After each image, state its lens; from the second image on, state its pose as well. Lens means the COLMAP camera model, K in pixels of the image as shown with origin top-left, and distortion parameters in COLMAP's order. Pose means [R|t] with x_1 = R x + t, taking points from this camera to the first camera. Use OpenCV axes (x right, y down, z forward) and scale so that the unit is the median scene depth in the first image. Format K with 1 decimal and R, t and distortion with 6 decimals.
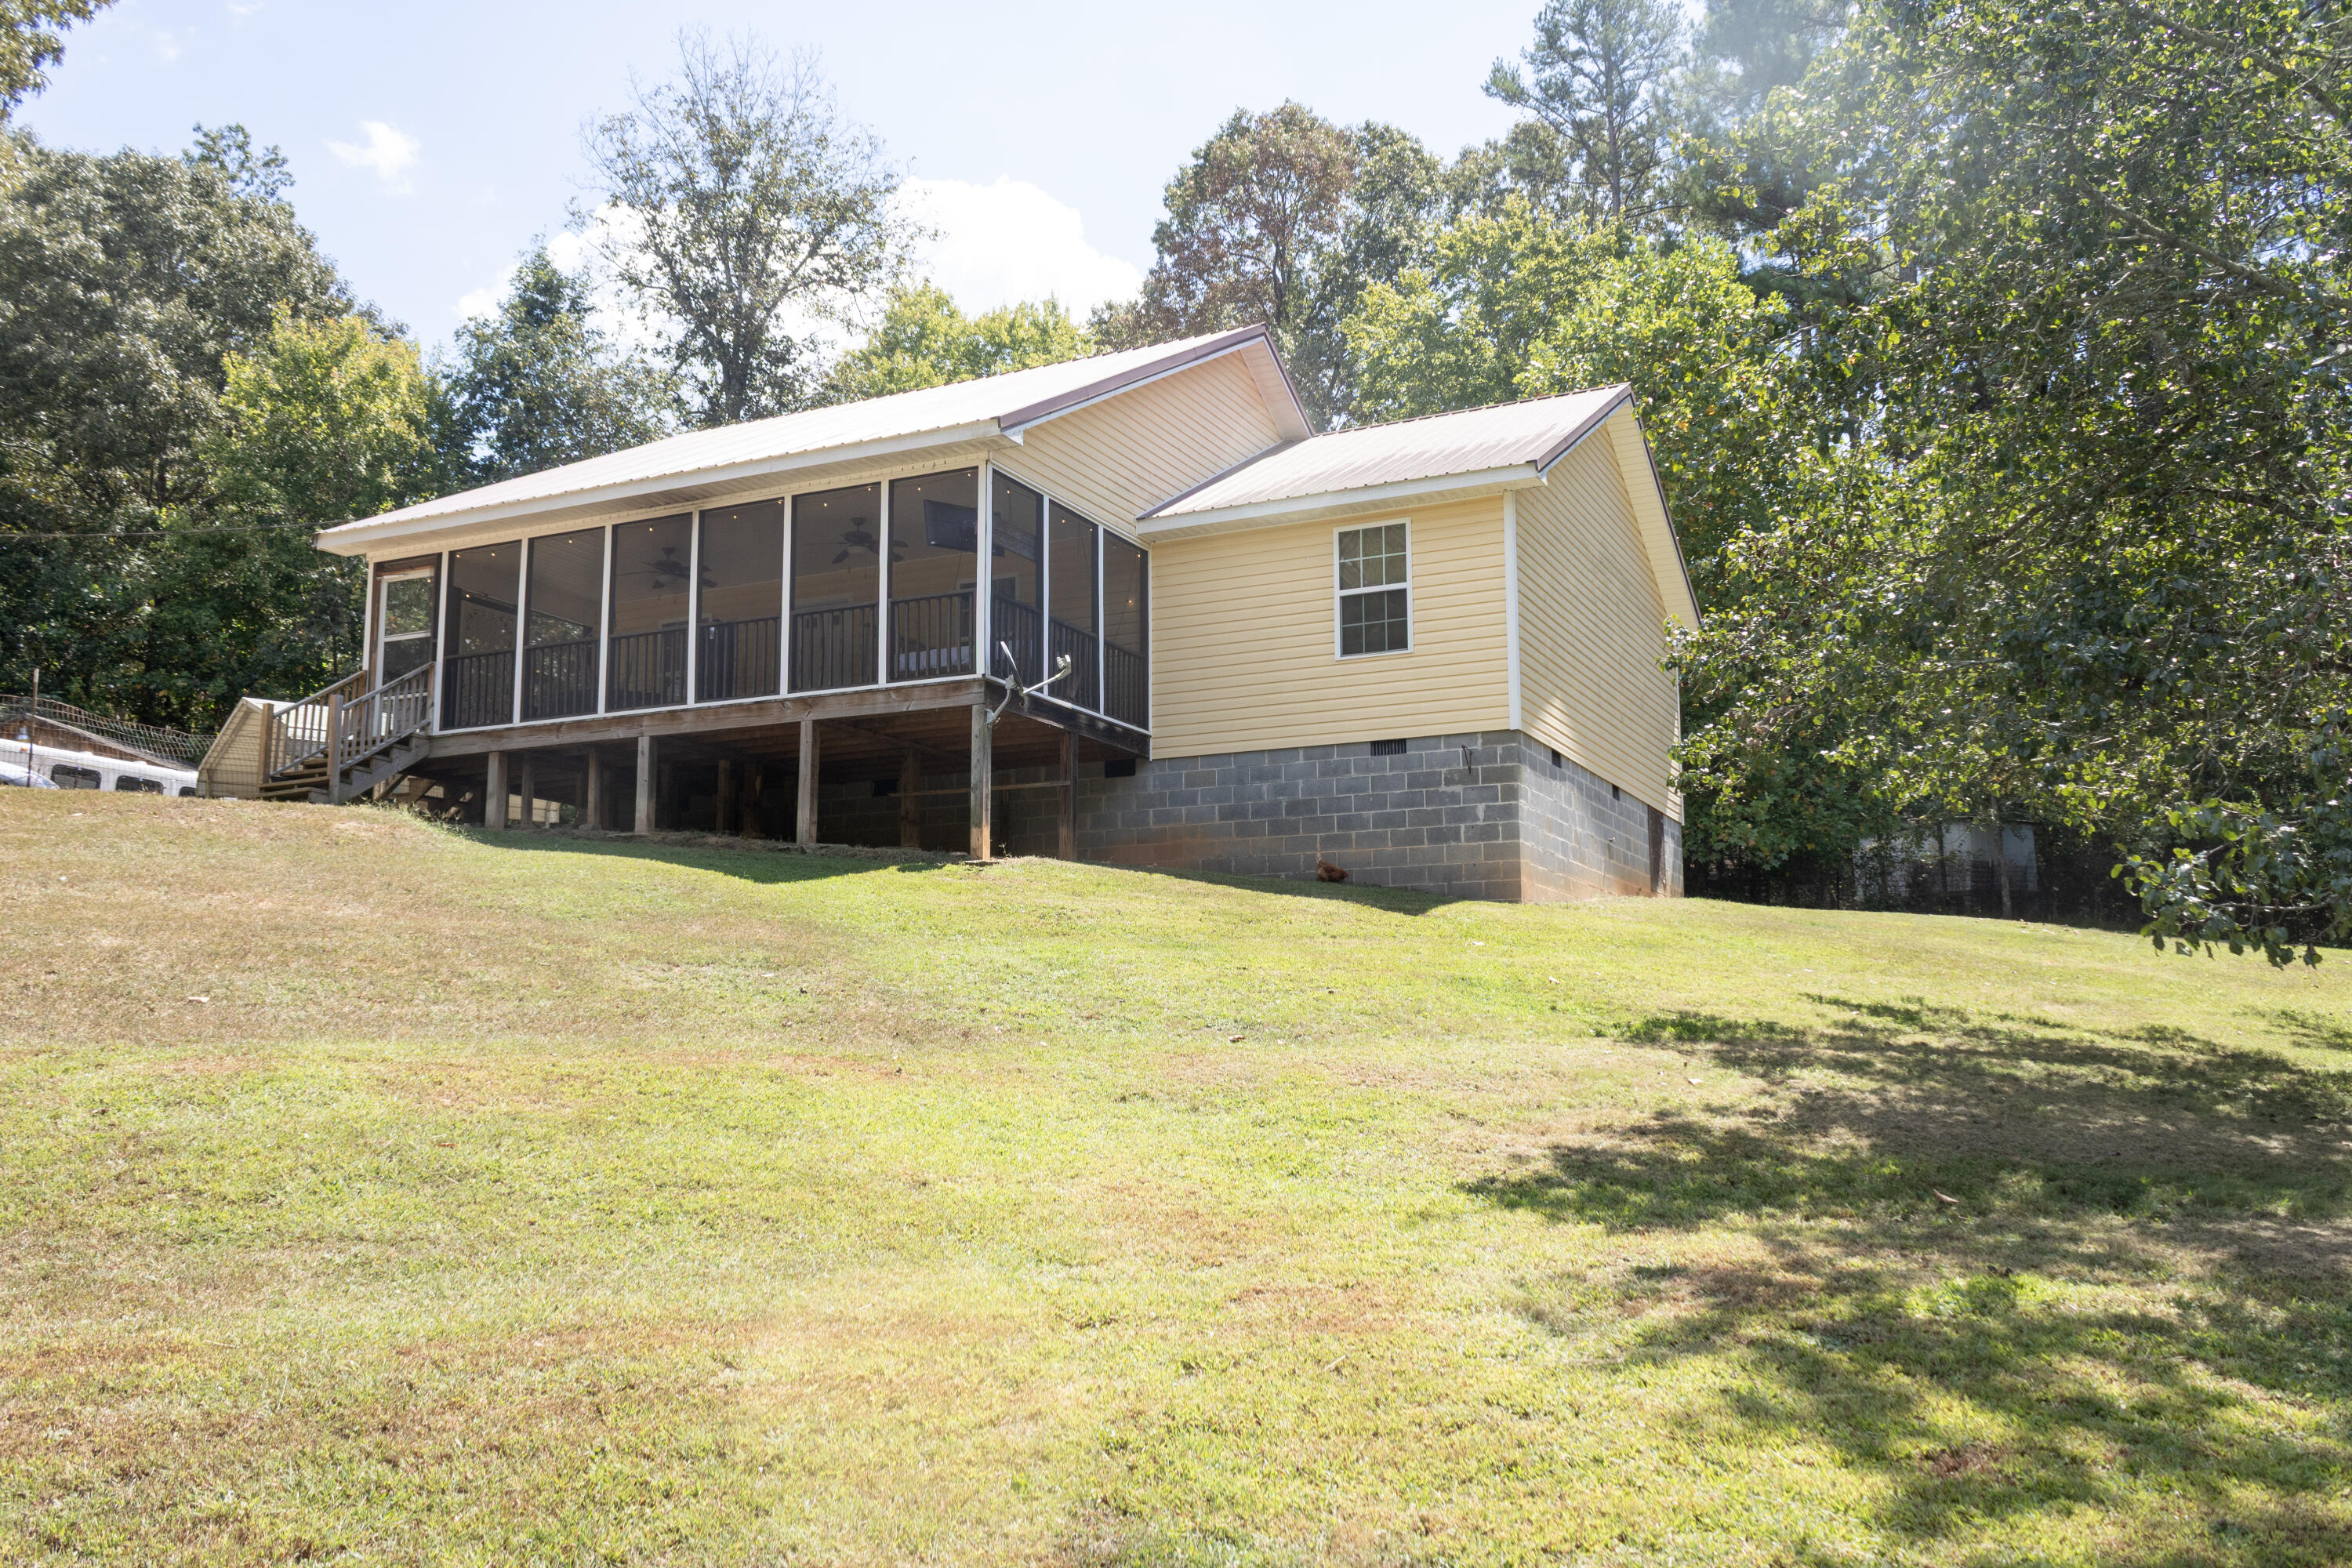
lens RADIAL K [[1908.5, 0, 1176.0], [0, 1908.5, 784.0], [0, 0, 1]] dist [0.076630, -0.096696]
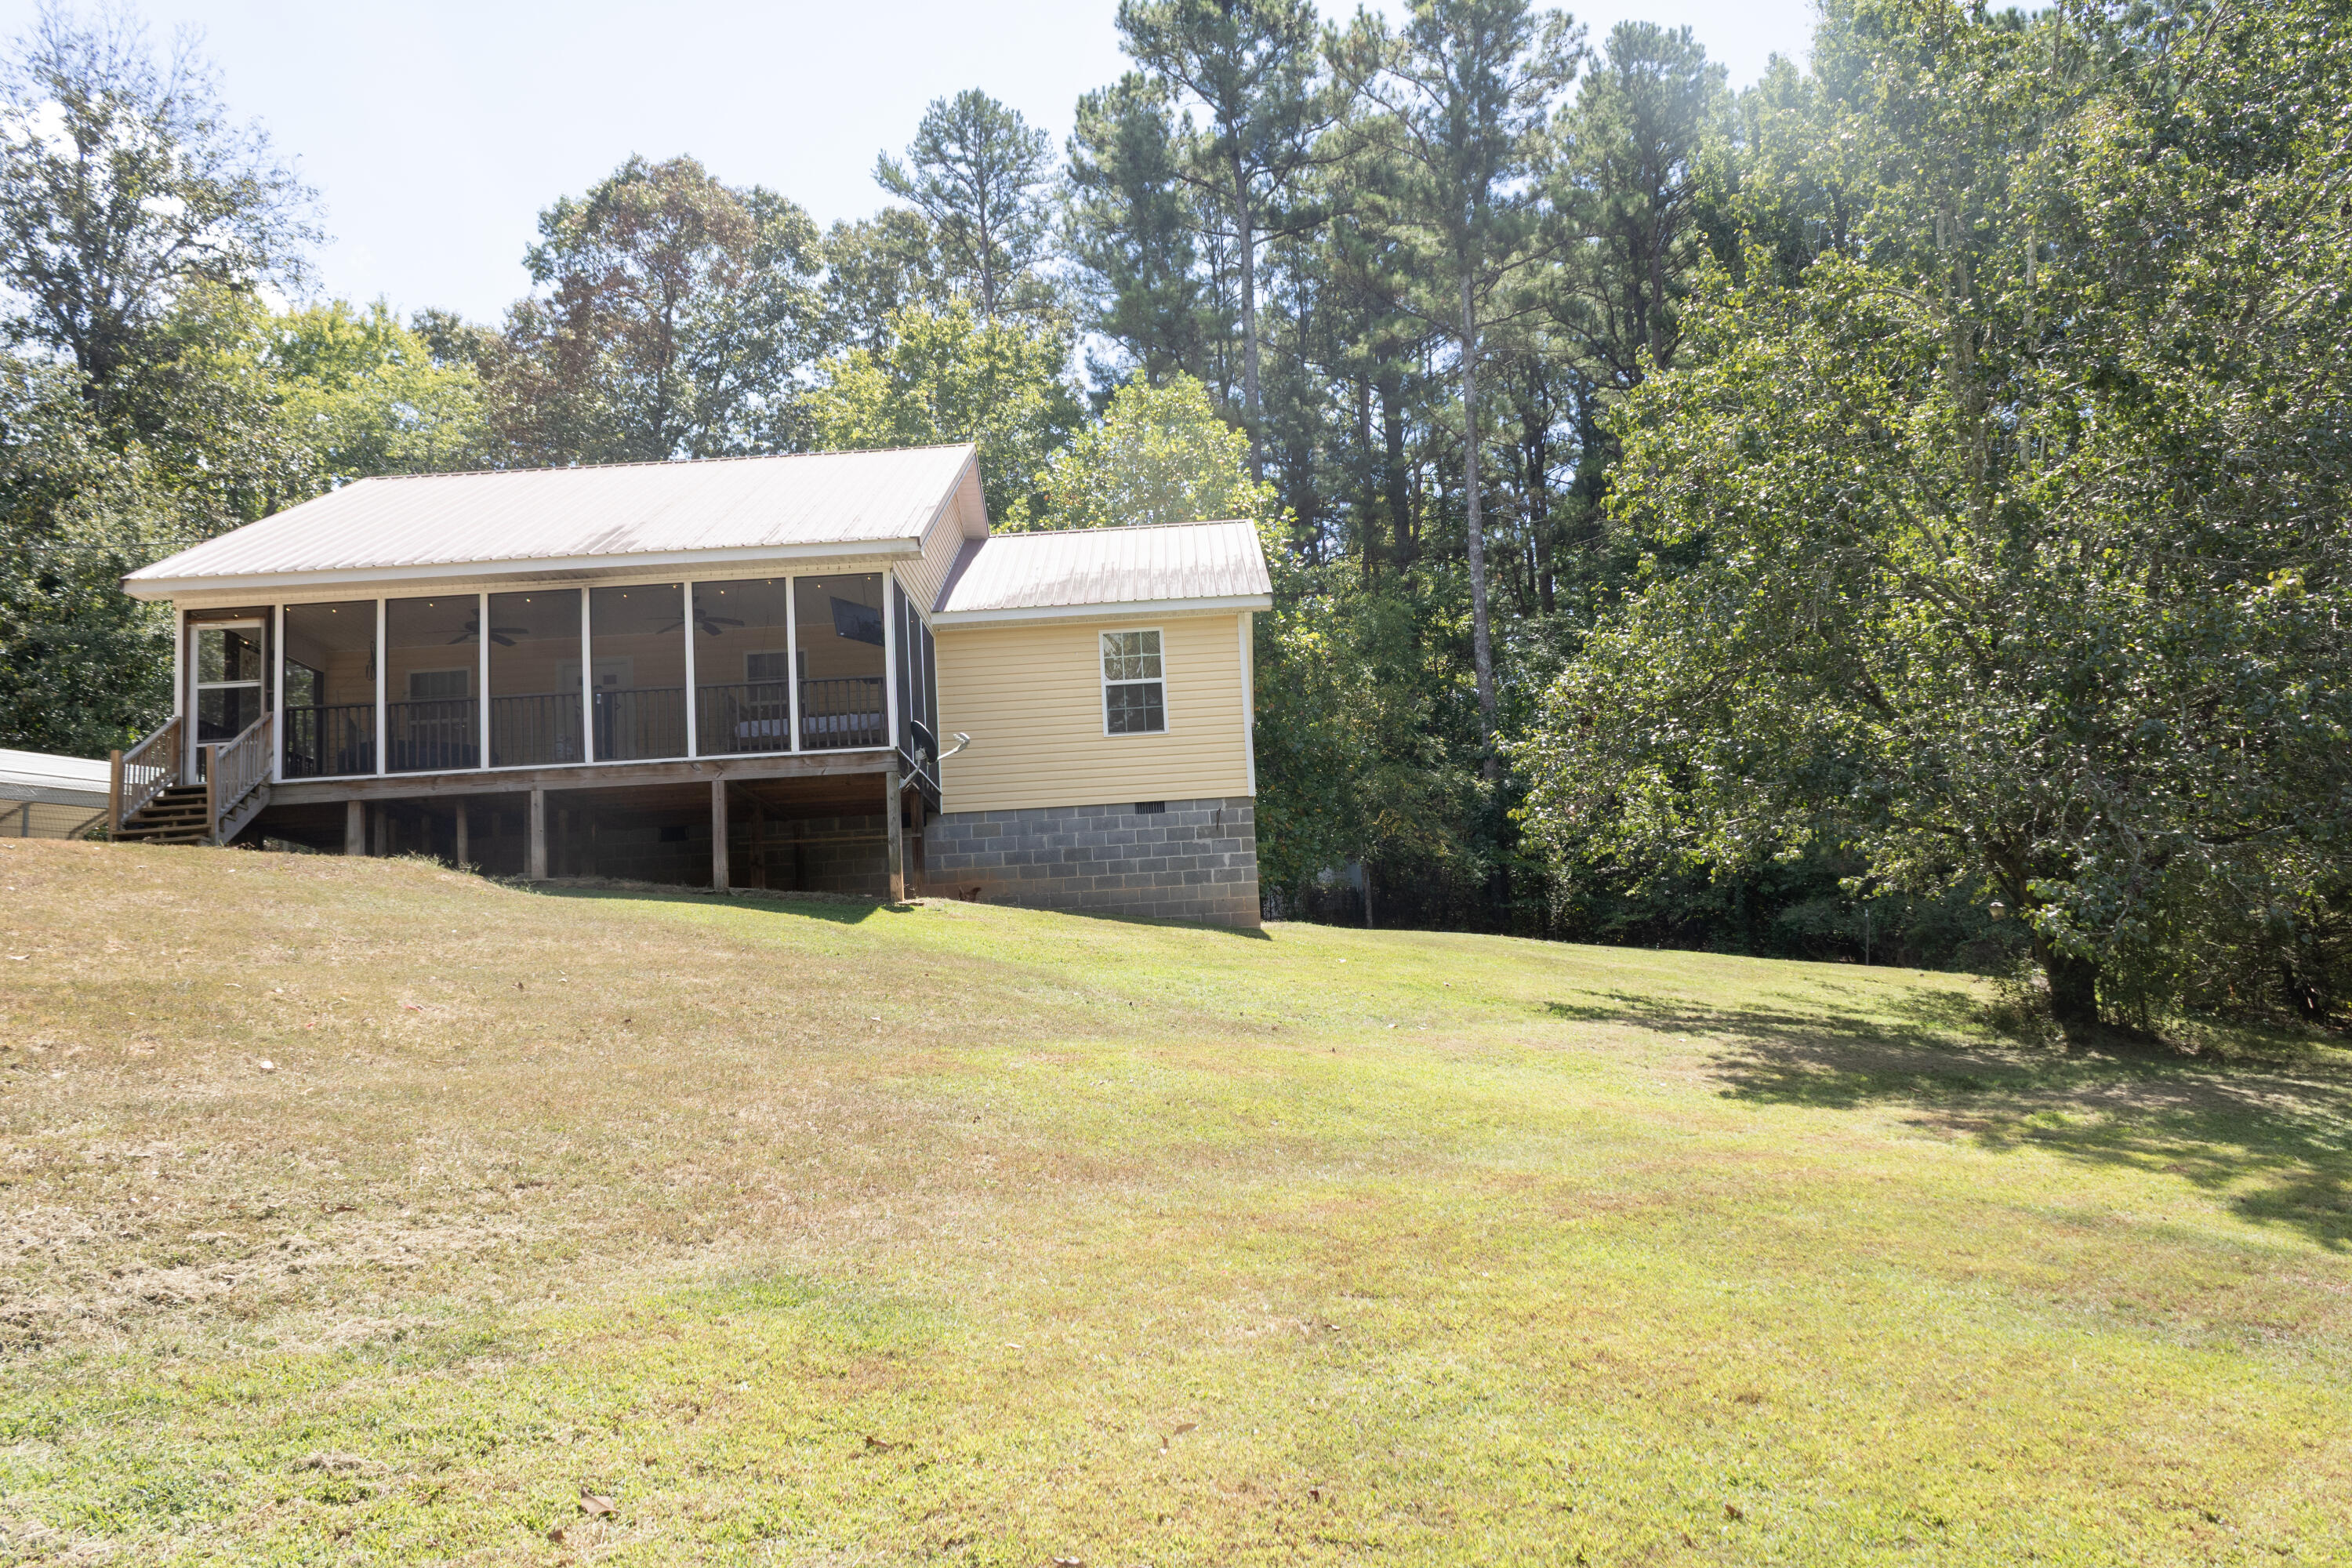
lens RADIAL K [[1908.5, 0, 1176.0], [0, 1908.5, 784.0], [0, 0, 1]] dist [0.076630, -0.096696]
pose [[0.904228, 0.017077, 0.426709, -0.404593], [-0.012977, 0.999837, -0.012514, -0.018847], [-0.426853, 0.005778, 0.904303, -0.148631]]
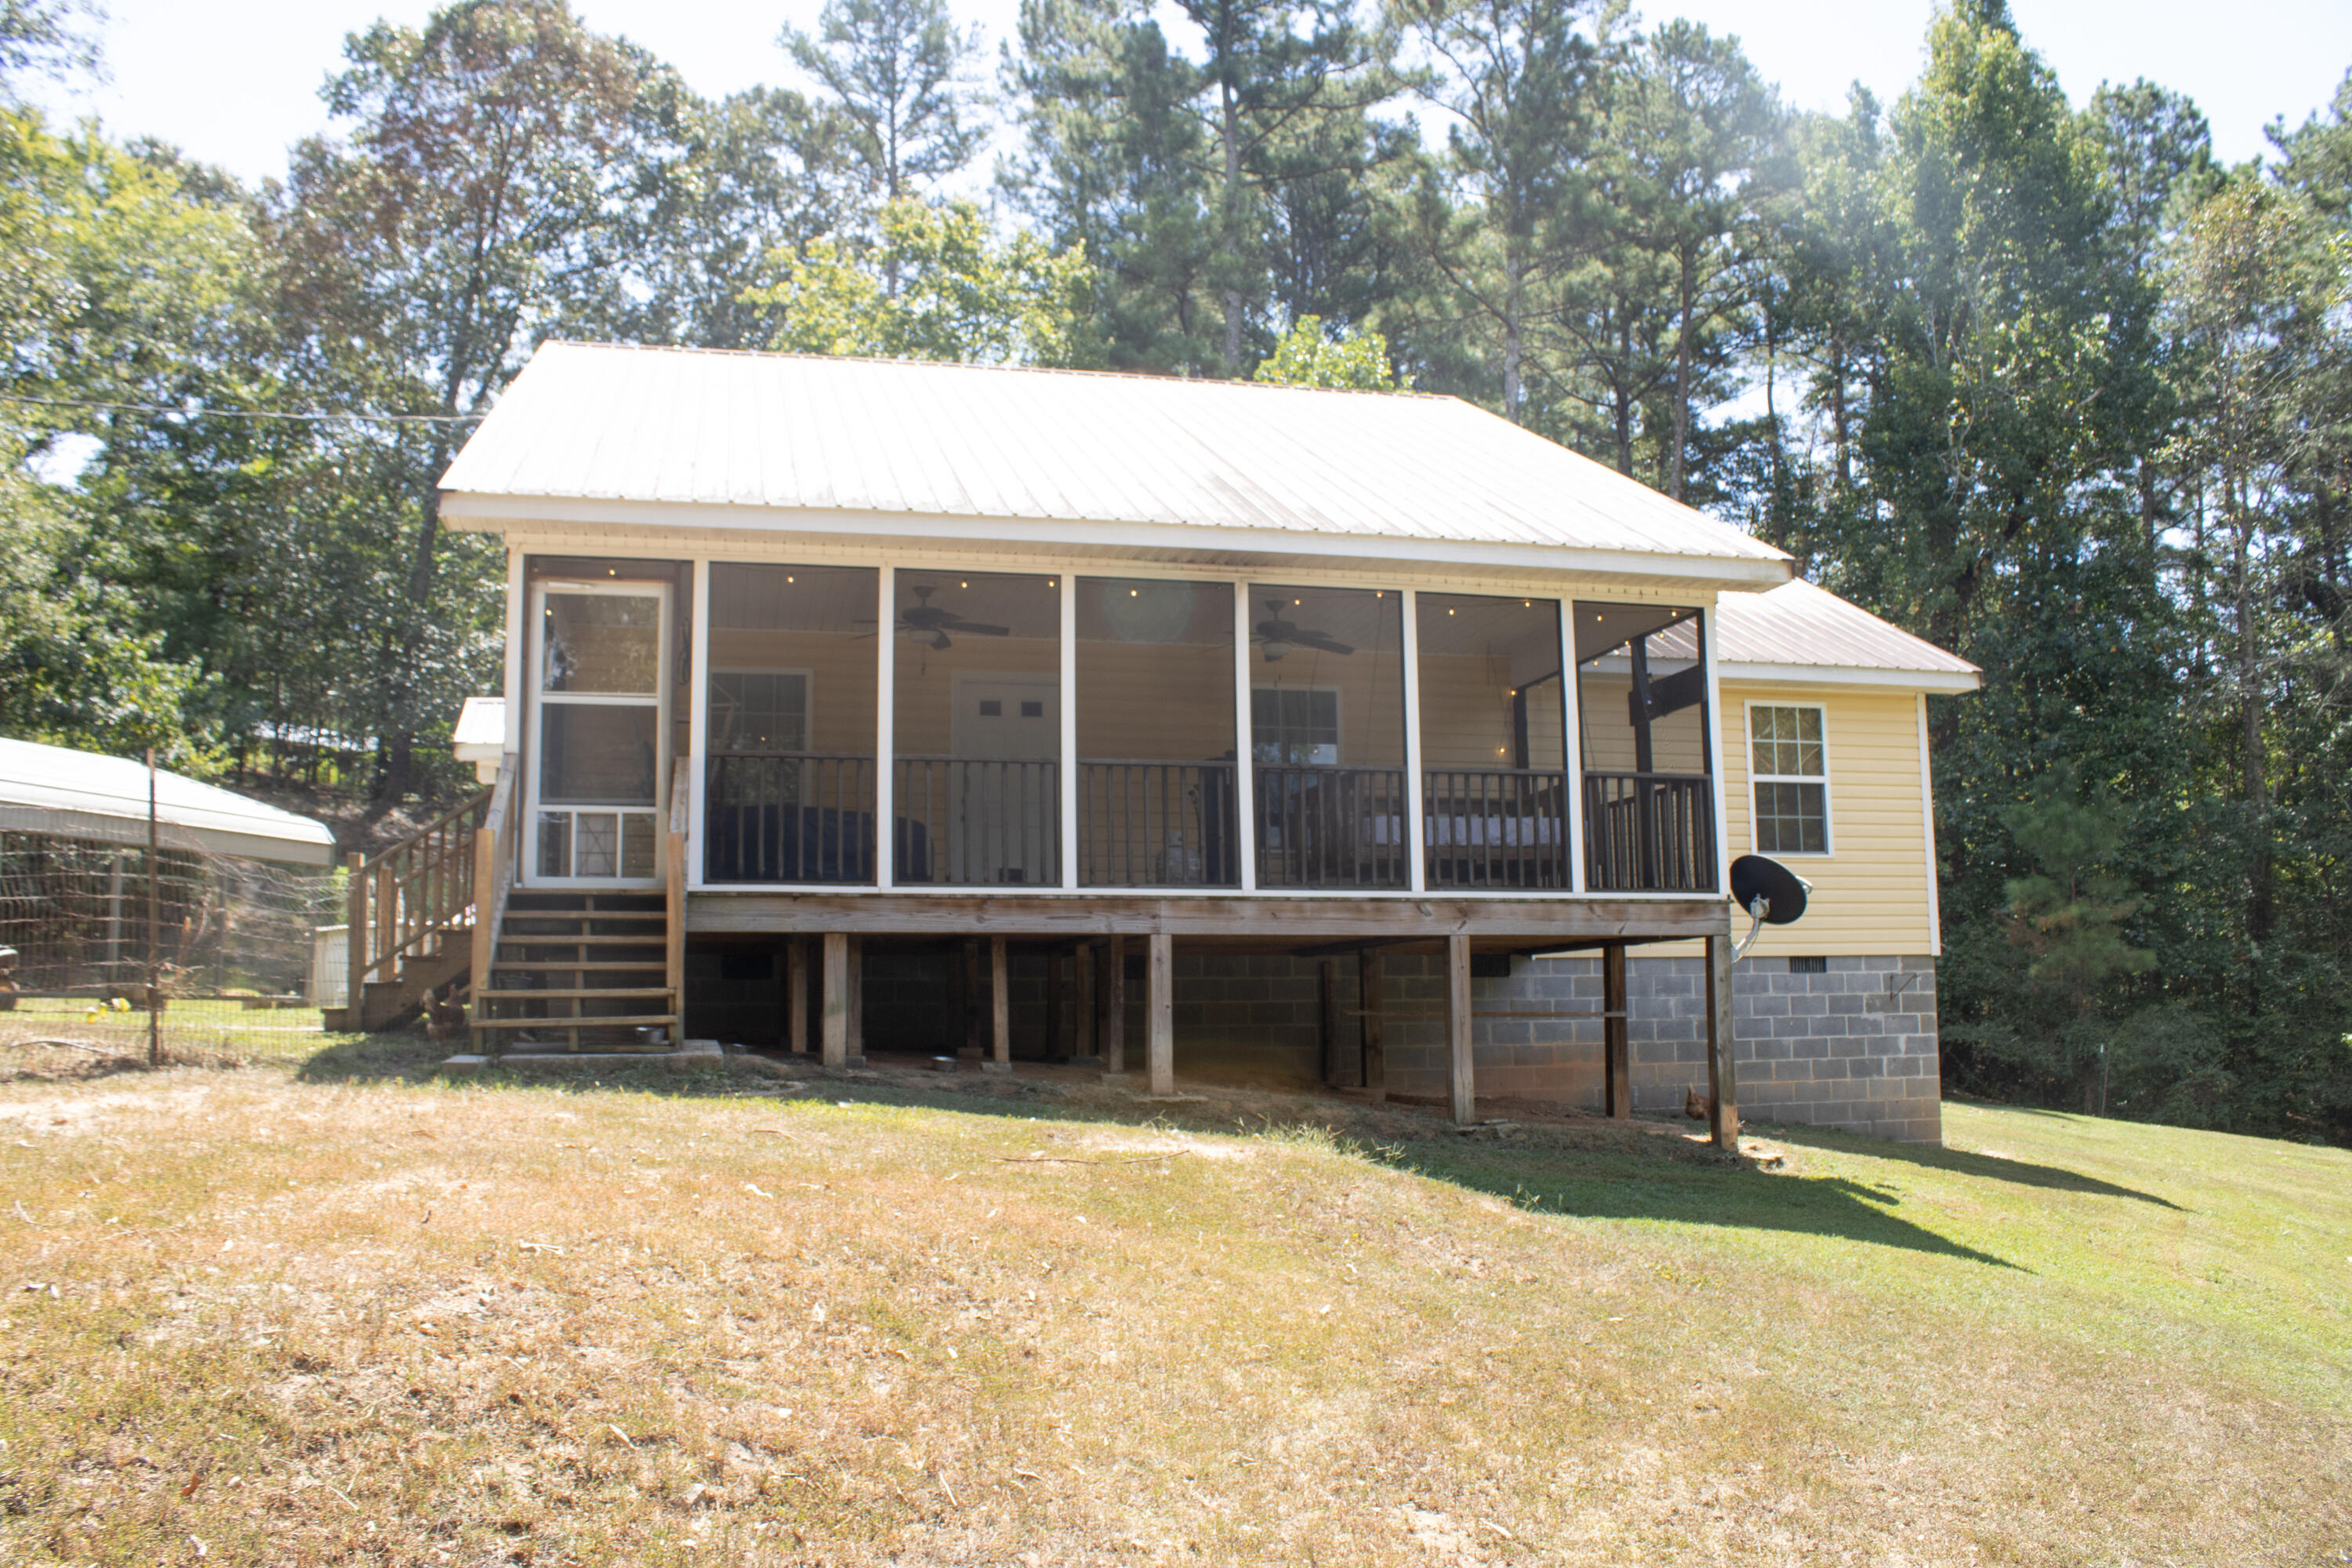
lens RADIAL K [[1961.5, 0, 1197.8], [0, 1961.5, 775.4], [0, 0, 1]] dist [-0.183566, 0.189170]
pose [[0.765490, 0.078636, 0.638624, -0.657975], [-0.087819, 0.995985, -0.017375, -0.064106], [-0.637427, -0.042783, 0.769322, 0.492445]]
